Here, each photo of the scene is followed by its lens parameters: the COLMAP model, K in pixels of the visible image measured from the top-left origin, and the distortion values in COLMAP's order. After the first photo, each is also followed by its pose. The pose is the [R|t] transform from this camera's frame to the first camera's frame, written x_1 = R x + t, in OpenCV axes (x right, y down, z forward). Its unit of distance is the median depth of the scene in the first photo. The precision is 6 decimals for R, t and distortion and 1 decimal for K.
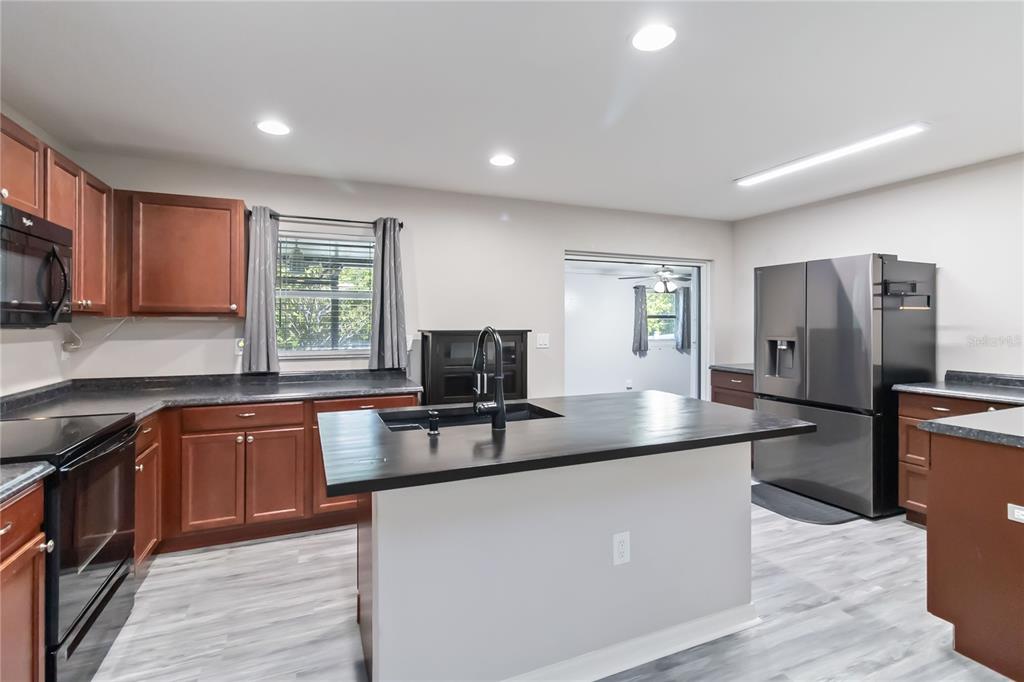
lens RADIAL K [[486.3, 0, 483.9], [0, 486.3, 338.7], [0, 0, 1]] dist [0.000384, 0.001499]
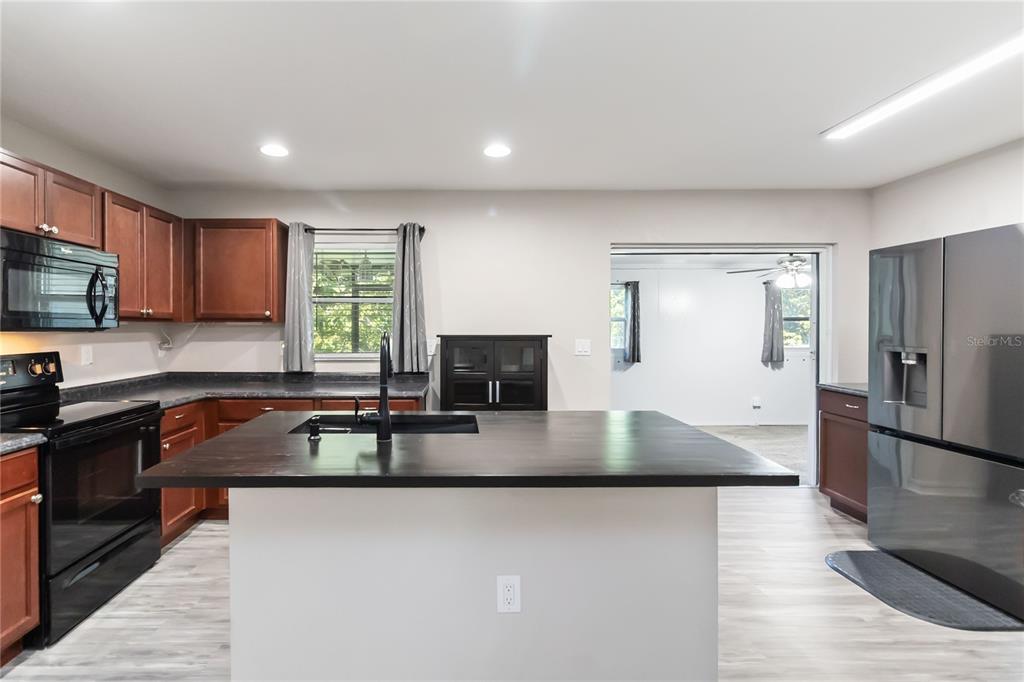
lens RADIAL K [[486.3, 0, 431.3], [0, 486.3, 345.9], [0, 0, 1]] dist [0.000384, 0.001499]
pose [[0.922935, 0.014447, -0.384684, 0.279249], [-0.011874, 0.999888, 0.009063, -0.003750], [0.384772, -0.003797, 0.923004, 0.098362]]
